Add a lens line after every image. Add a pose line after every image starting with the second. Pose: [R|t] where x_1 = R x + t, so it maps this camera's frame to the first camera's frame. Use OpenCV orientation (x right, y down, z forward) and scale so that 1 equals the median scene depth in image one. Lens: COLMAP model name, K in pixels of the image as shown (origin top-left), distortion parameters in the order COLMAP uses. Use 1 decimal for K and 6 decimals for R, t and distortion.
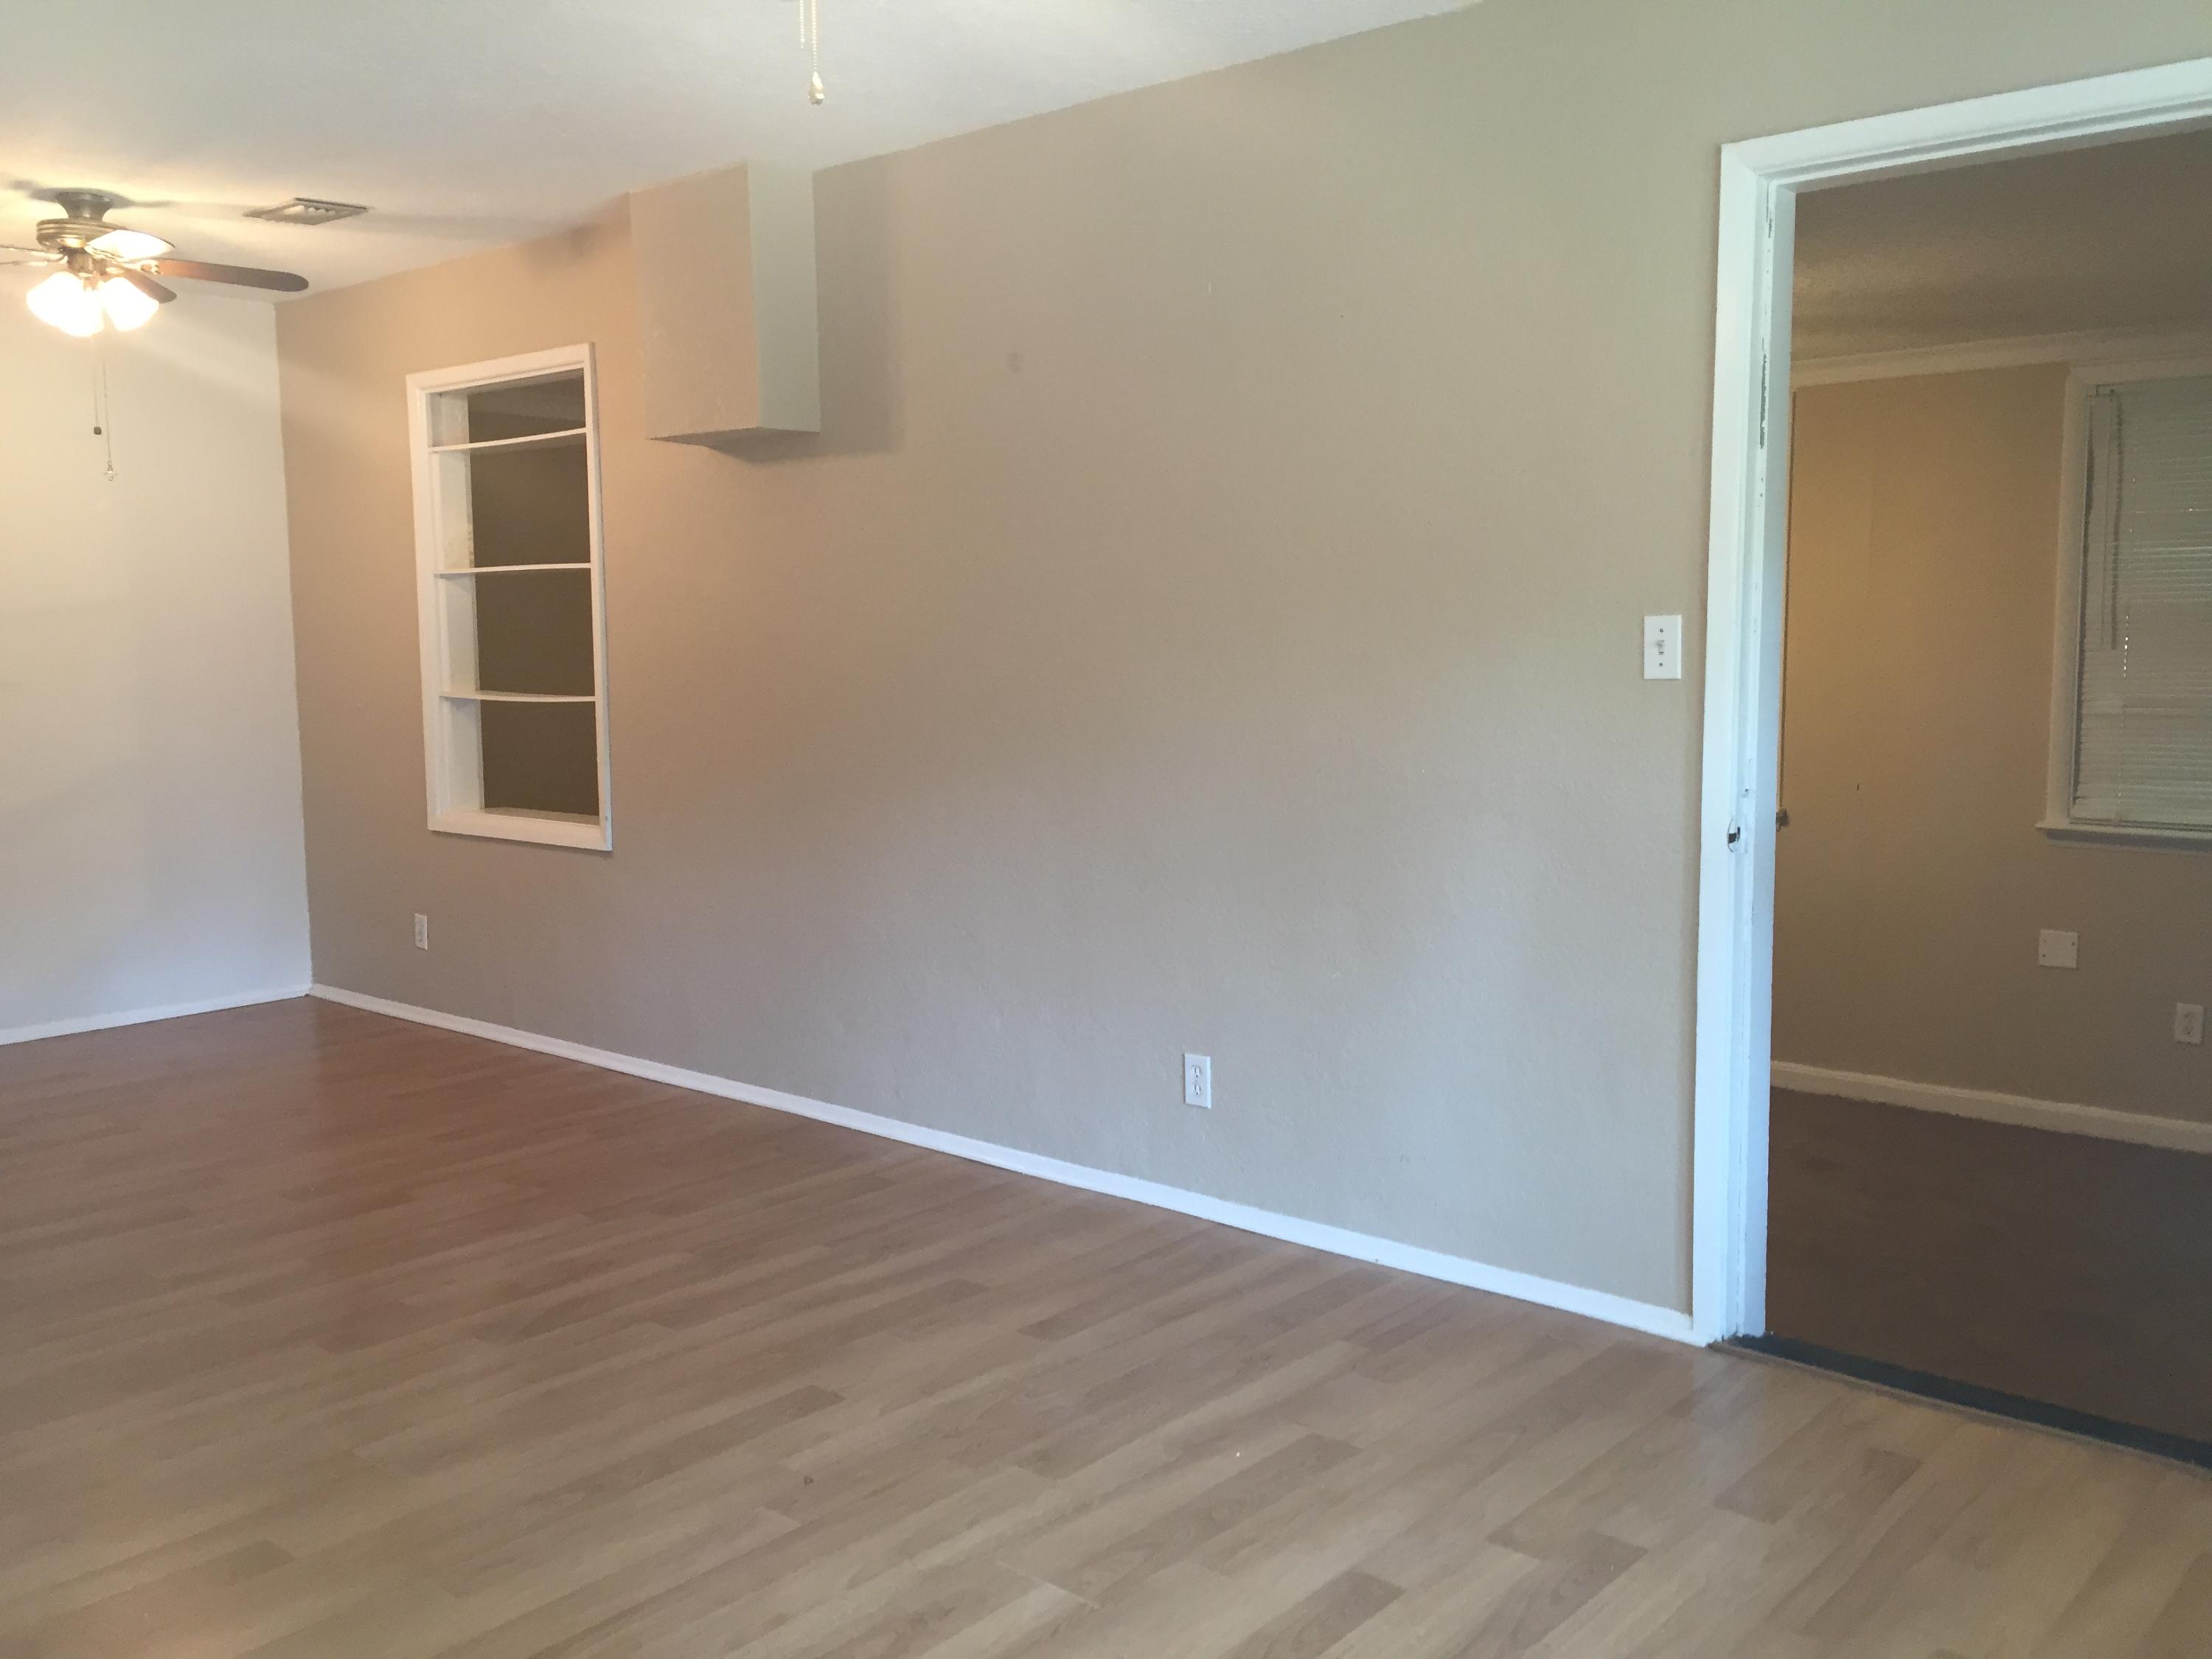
lens RADIAL K [[1884.2, 0, 1105.7], [0, 1884.2, 824.5], [0, 0, 1]] dist [0.046394, -0.017528]
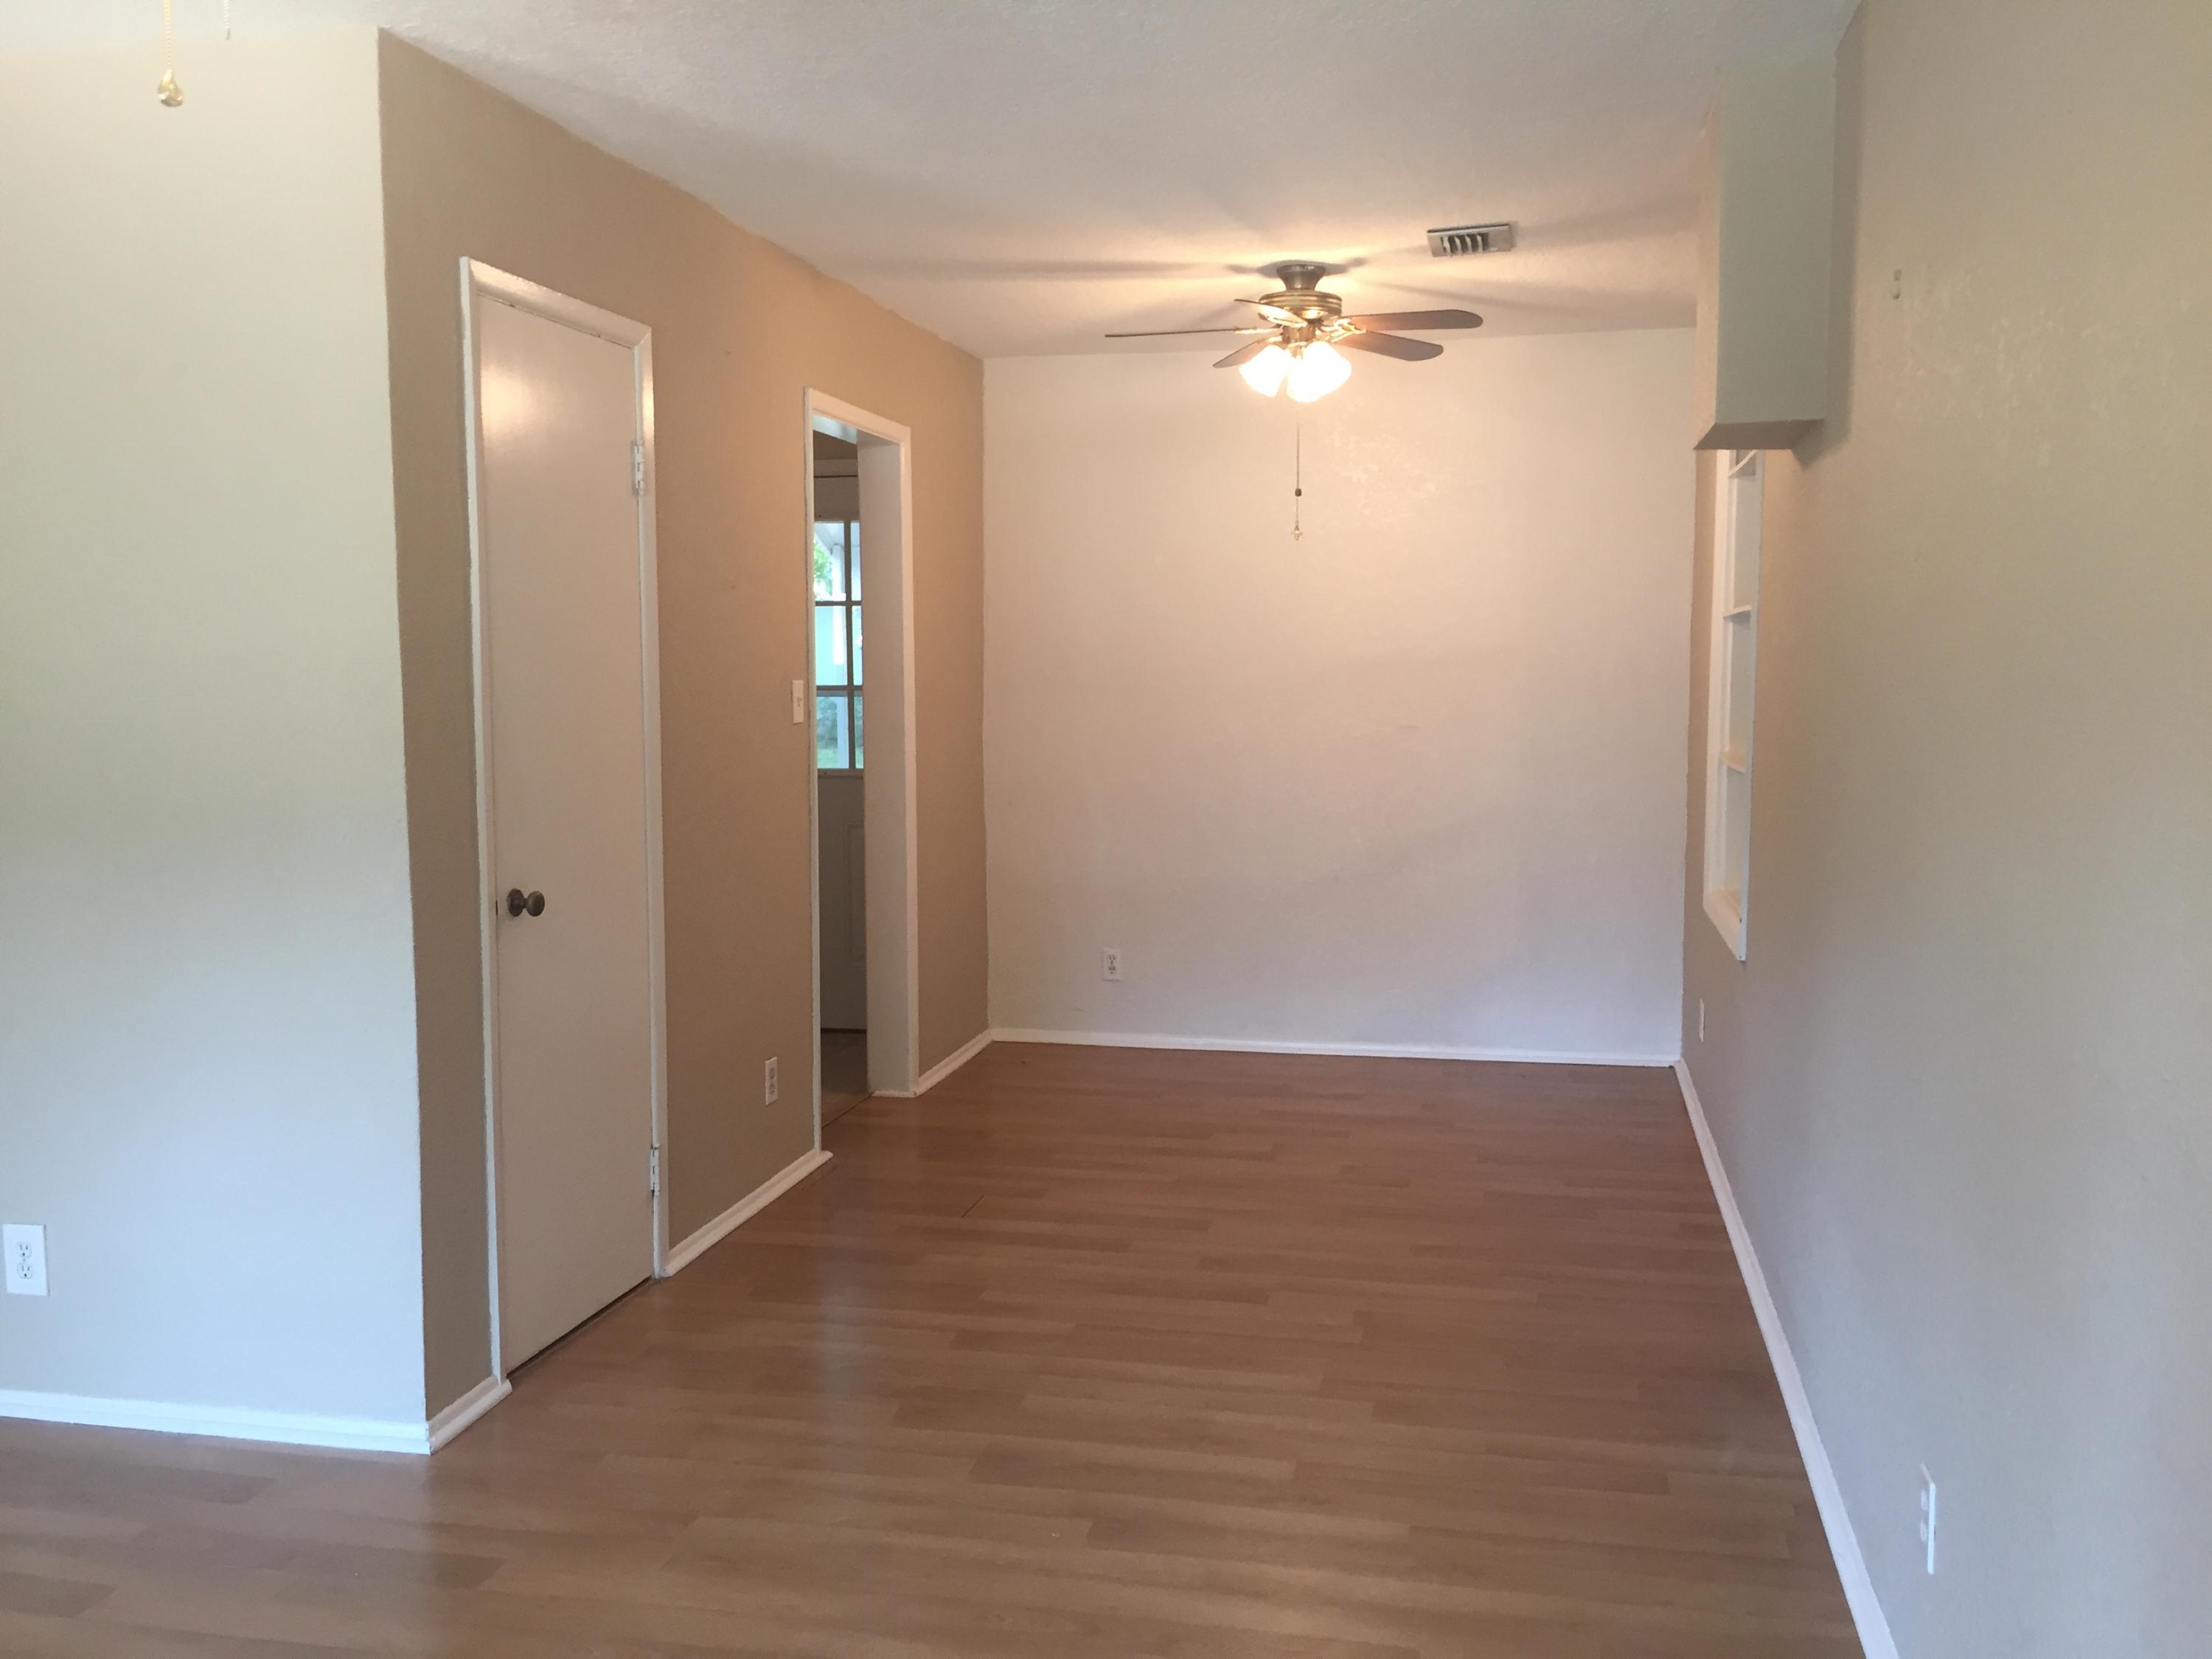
lens RADIAL K [[1884.2, 0, 1105.7], [0, 1884.2, 824.5], [0, 0, 1]] dist [0.046394, -0.017528]
pose [[0.486930, 0.081803, -0.869602, 0.342234], [-0.091281, 0.994919, 0.042479, -0.060221], [0.868658, 0.058694, 0.491923, 0.416460]]
